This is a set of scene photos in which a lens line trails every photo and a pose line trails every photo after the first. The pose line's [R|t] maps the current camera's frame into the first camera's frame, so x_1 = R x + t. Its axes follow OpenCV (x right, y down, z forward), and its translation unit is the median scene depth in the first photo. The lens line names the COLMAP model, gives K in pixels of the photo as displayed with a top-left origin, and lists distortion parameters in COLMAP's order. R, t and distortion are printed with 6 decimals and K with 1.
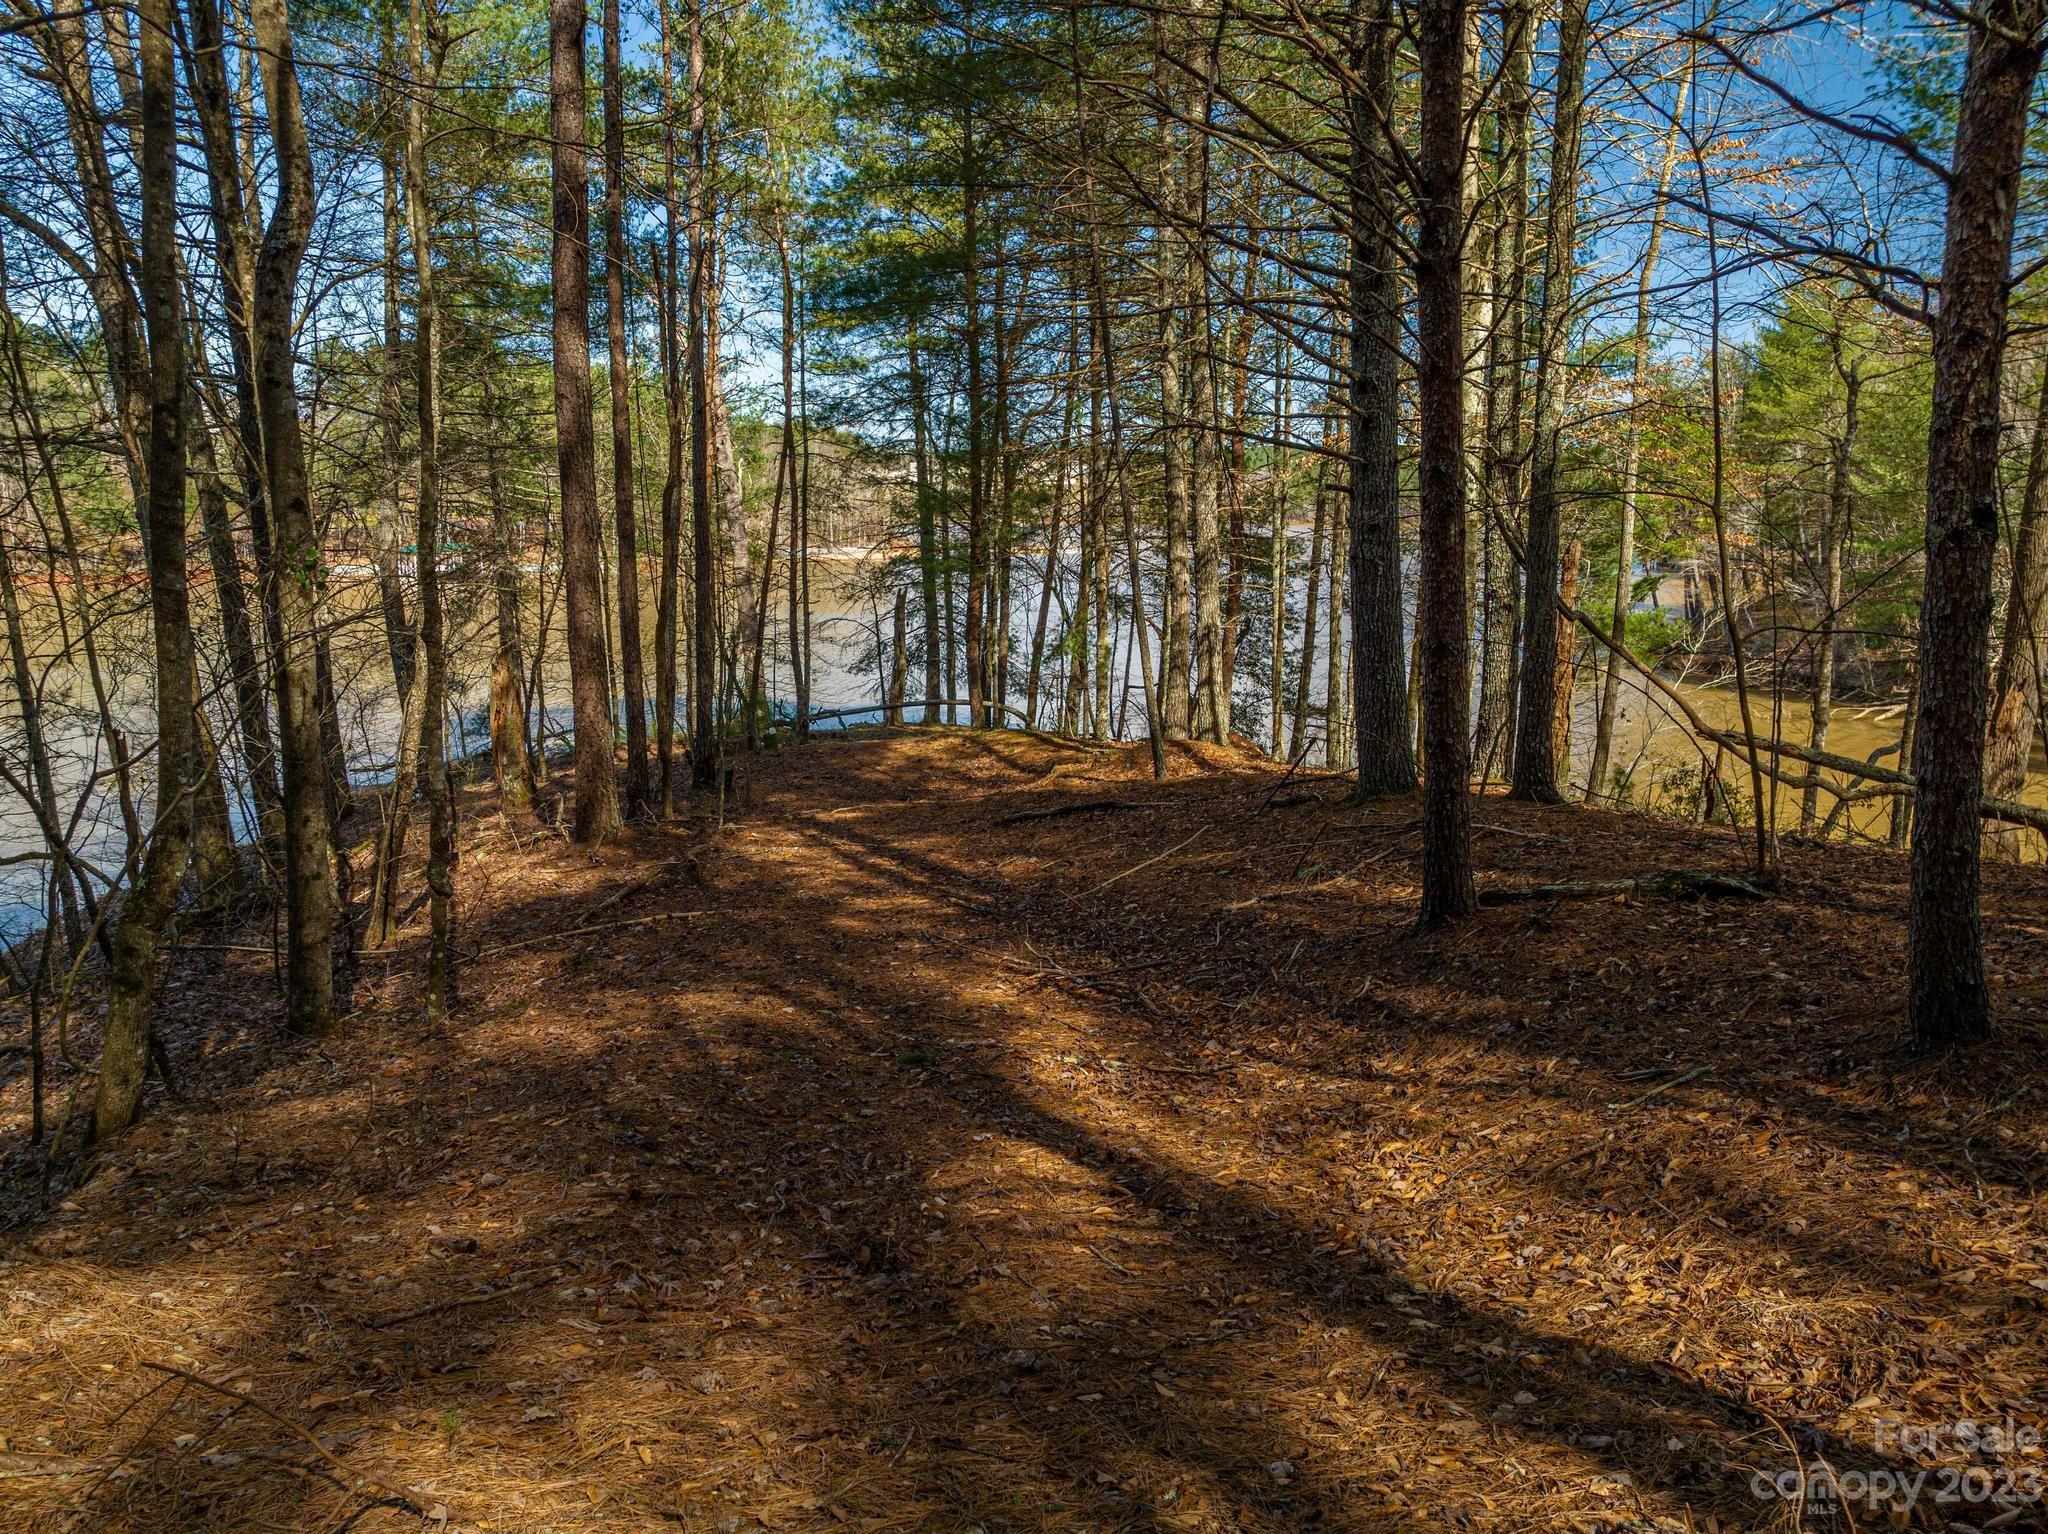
lens RADIAL K [[1411.8, 0, 1032.9], [0, 1411.8, 748.5], [0, 0, 1]] dist [-0.064099, 0.031475]
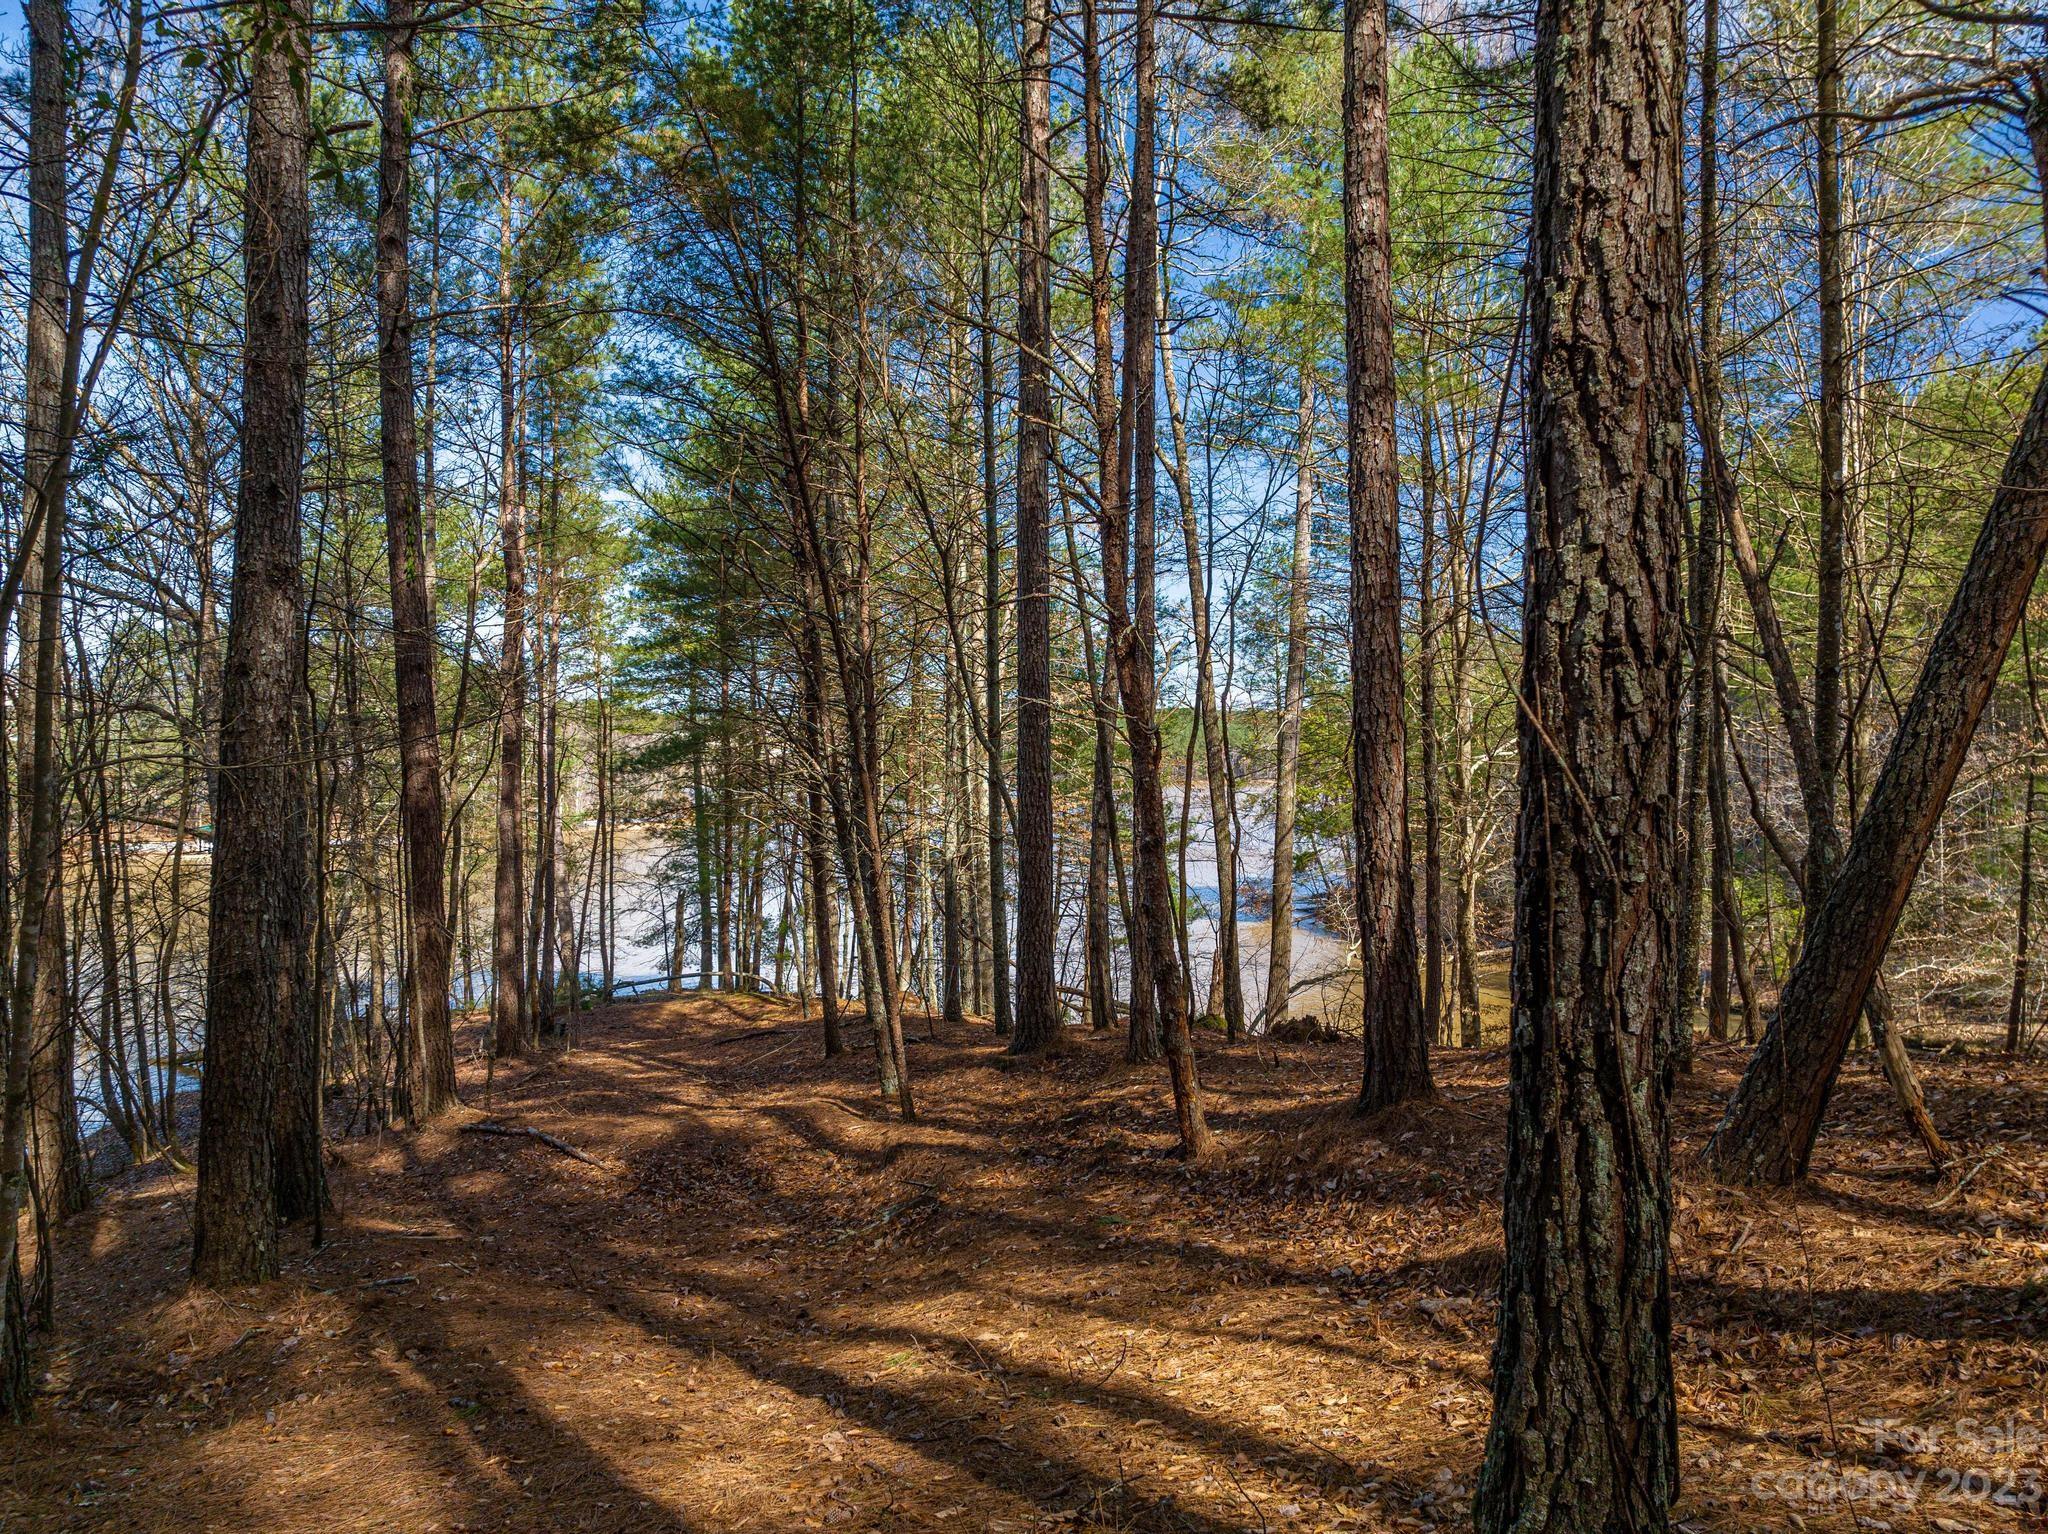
lens RADIAL K [[1411.8, 0, 1032.9], [0, 1411.8, 748.5], [0, 0, 1]] dist [-0.064099, 0.031475]
pose [[0.989671, -0.010858, 0.142943, 0.048171], [0.035764, 0.984299, -0.172846, 0.000240], [-0.138822, 0.176173, 0.974521, -0.370935]]
